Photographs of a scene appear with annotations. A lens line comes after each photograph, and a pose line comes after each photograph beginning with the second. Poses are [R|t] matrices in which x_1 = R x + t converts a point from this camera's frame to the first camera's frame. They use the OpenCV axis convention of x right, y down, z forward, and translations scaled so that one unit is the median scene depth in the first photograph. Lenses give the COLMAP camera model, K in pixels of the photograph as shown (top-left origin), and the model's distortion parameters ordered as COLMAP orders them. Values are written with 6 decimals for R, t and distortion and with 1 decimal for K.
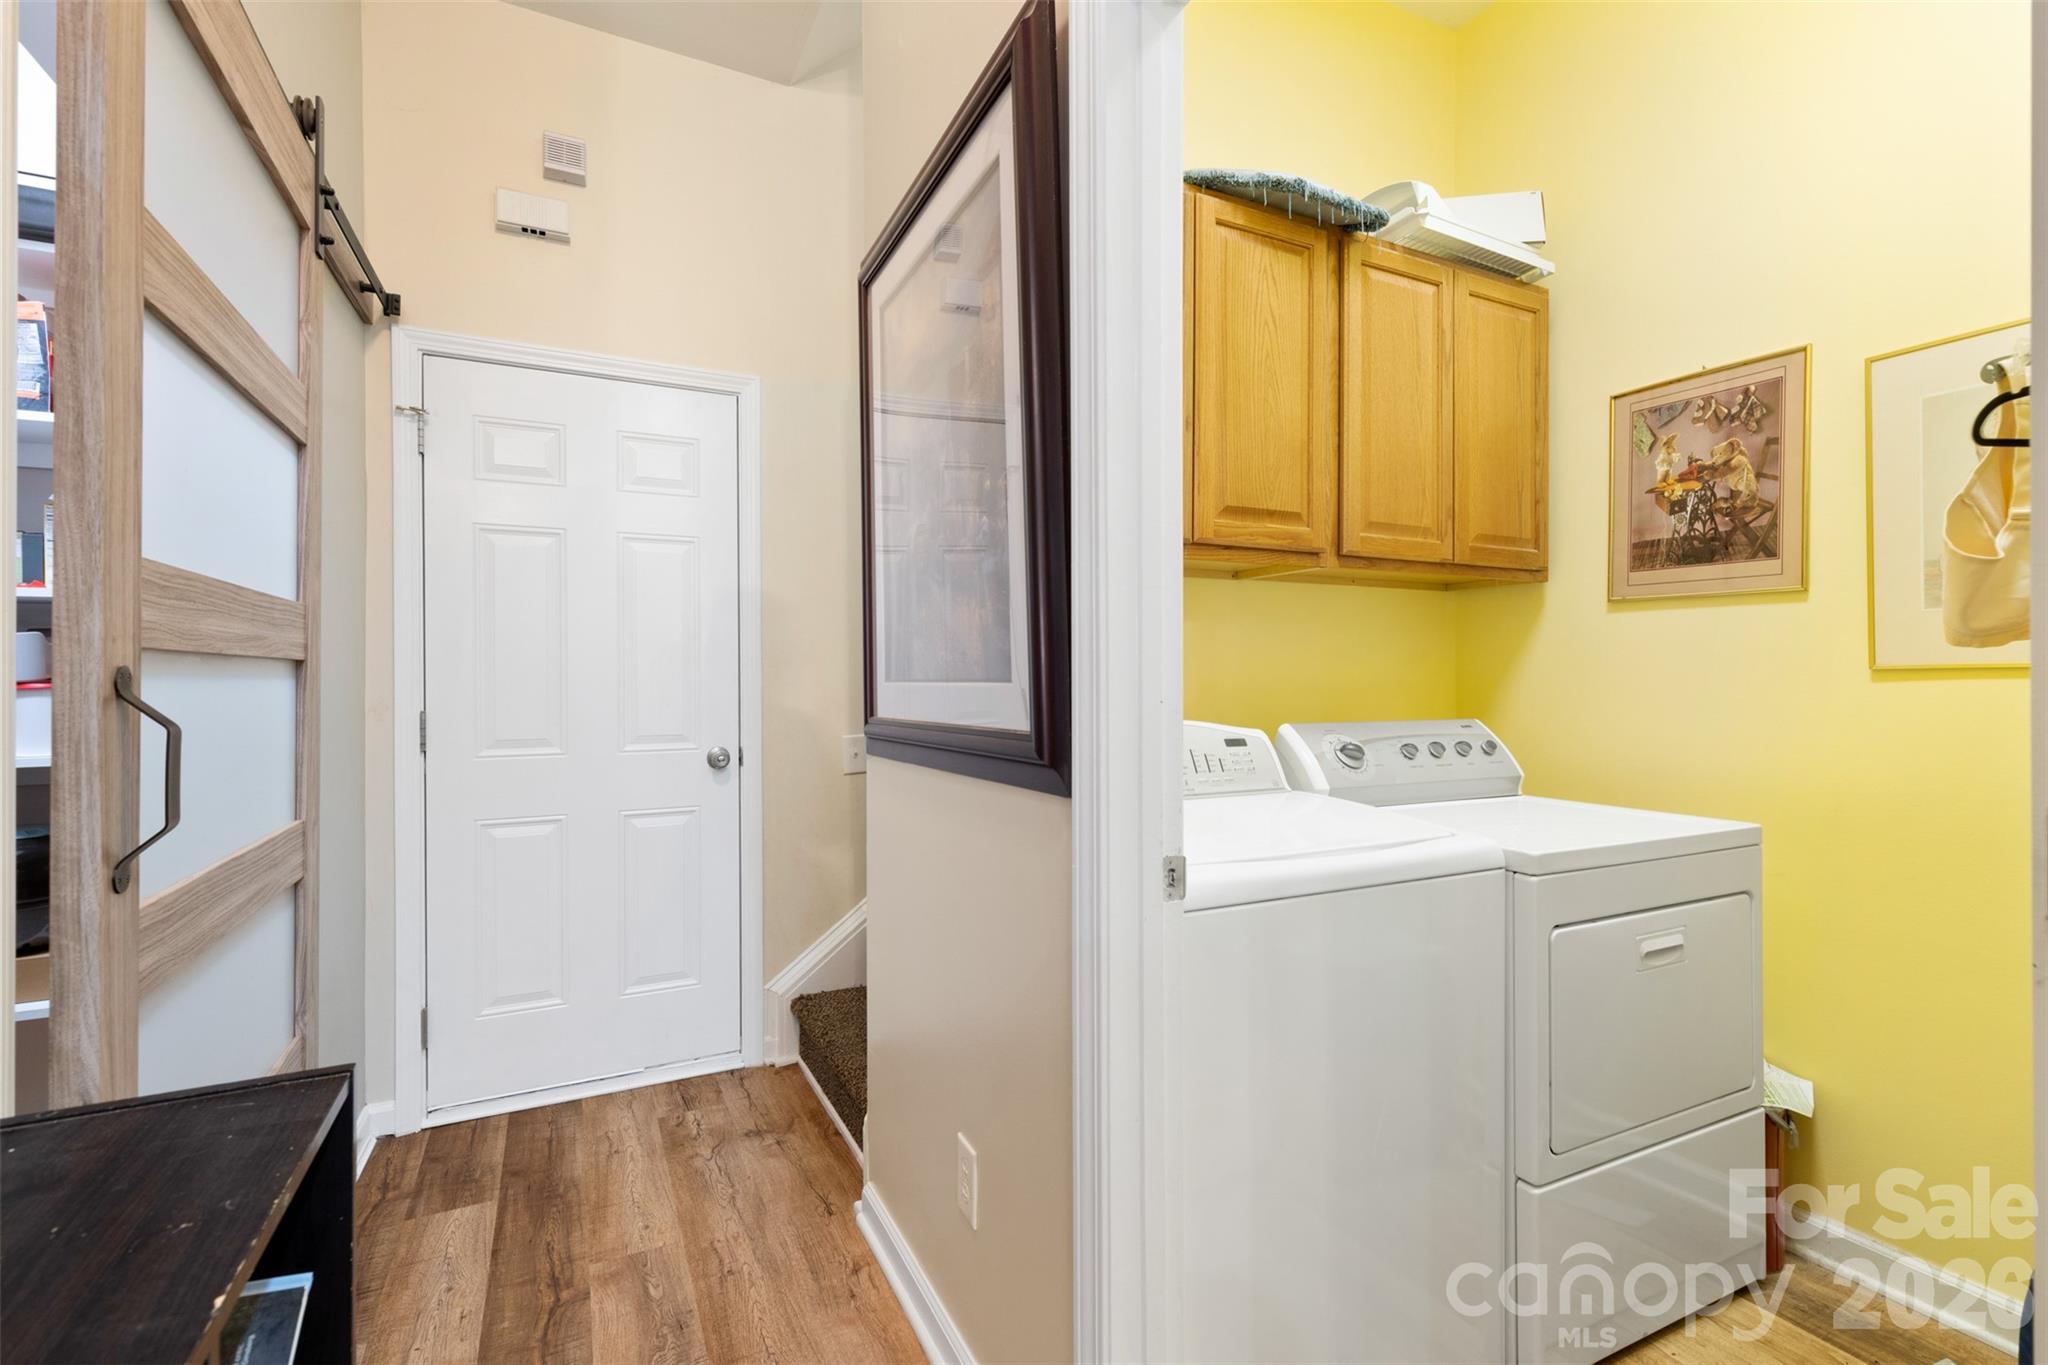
lens RADIAL K [[920.2, 0, 1035.2], [0, 920.2, 681.1], [0, 0, 1]] dist [0.007361, -0.000567]
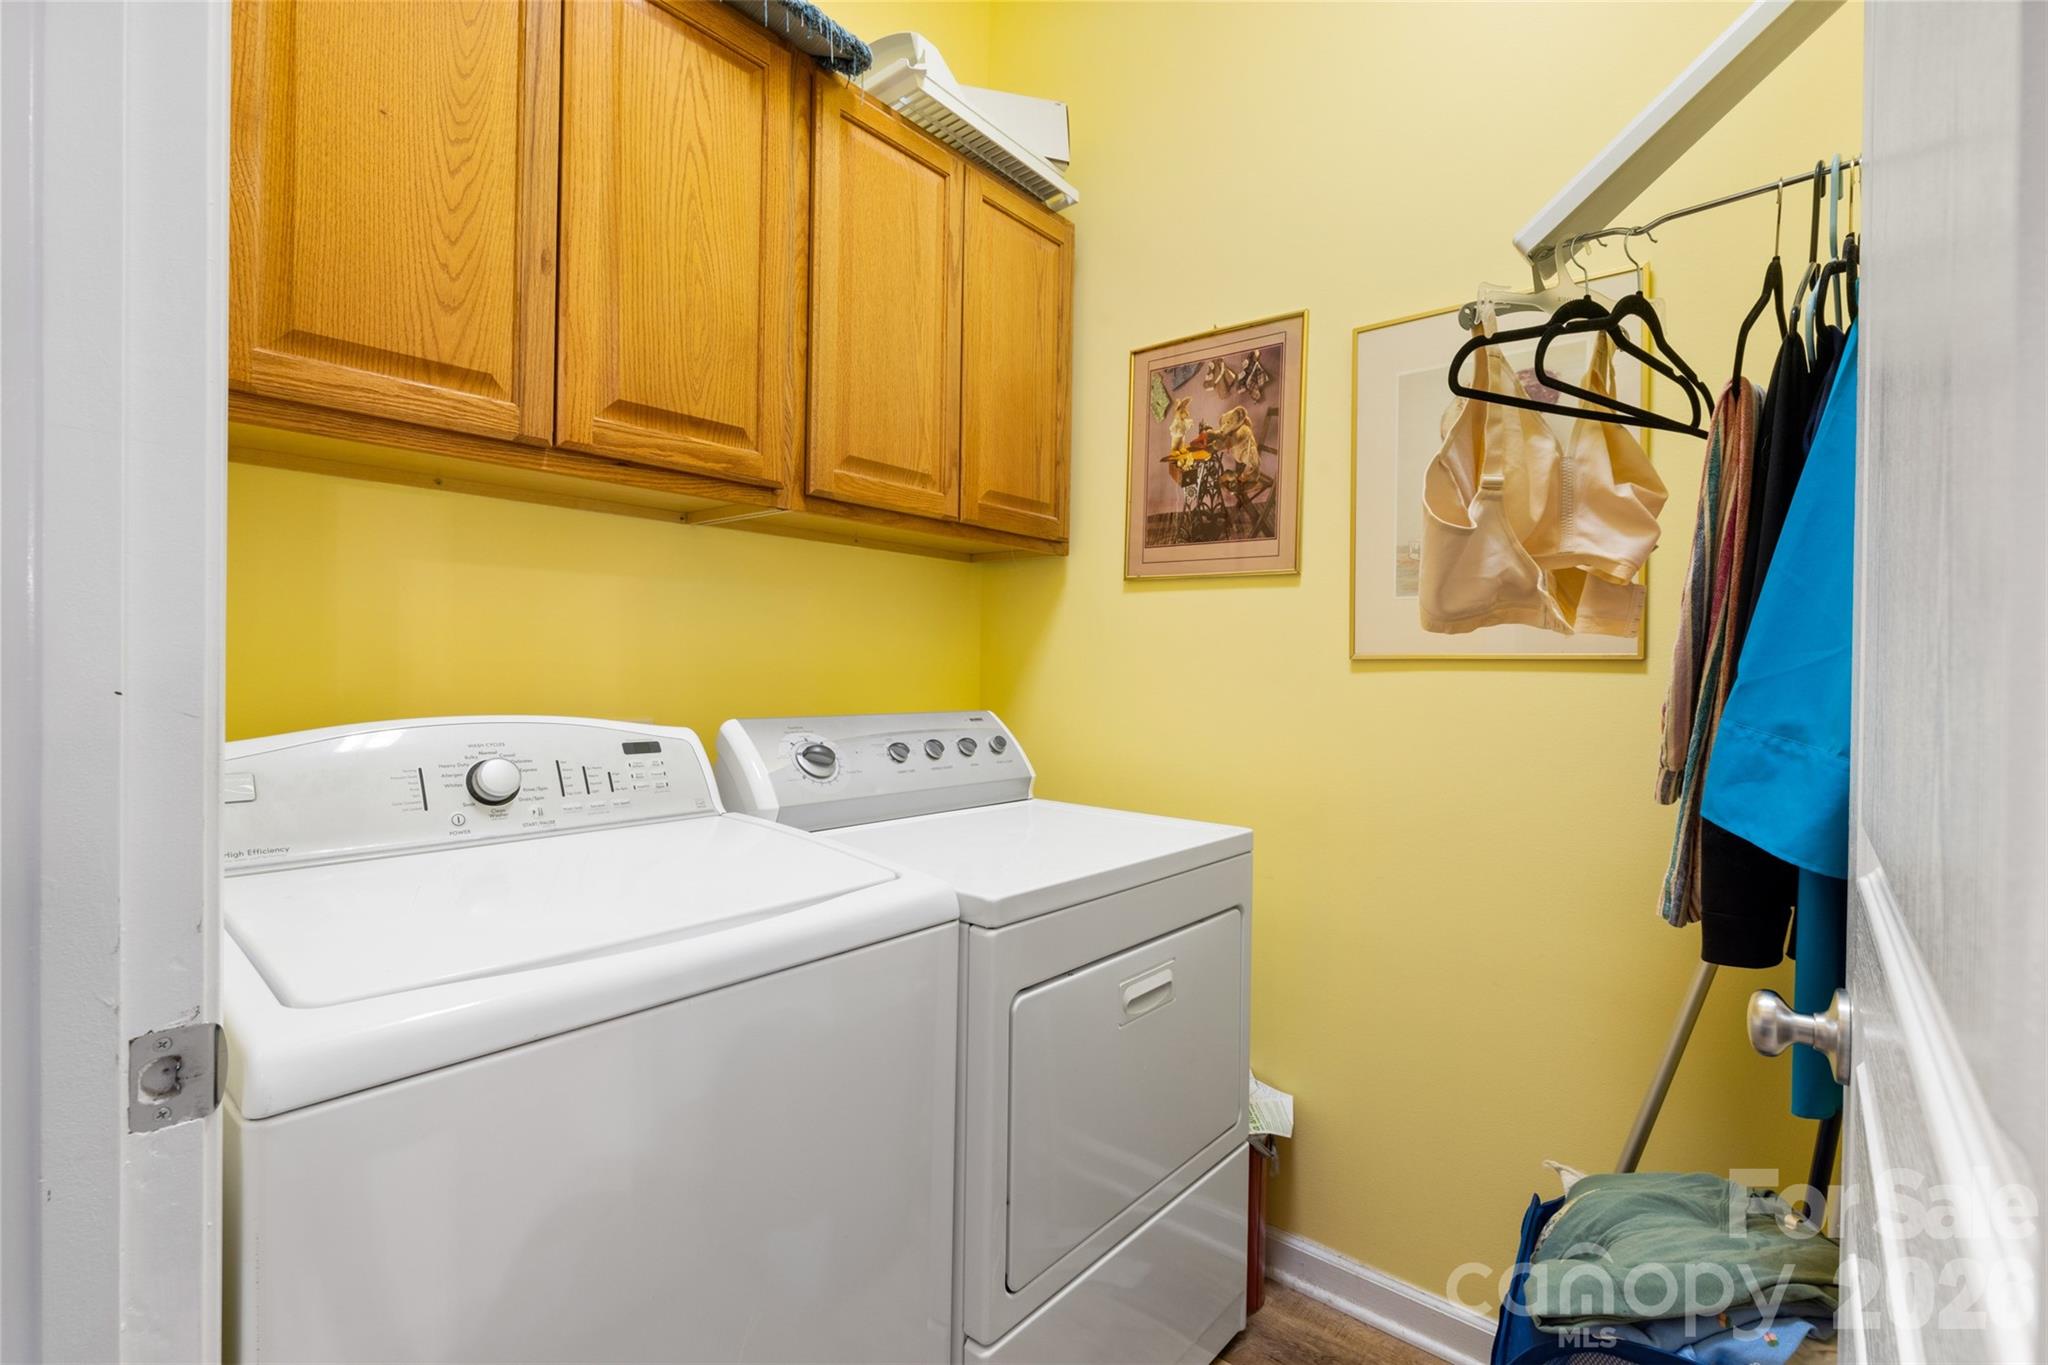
lens RADIAL K [[943.2, 0, 1024.0], [0, 943.2, 682.5], [0, 0, 1]] dist [0.001839, -0.000124]
pose [[0.918573, 0.009303, 0.395142, 0.190661], [-0.016354, 0.999761, 0.014480, 0.002186], [-0.394913, -0.019763, 0.918506, 0.217498]]
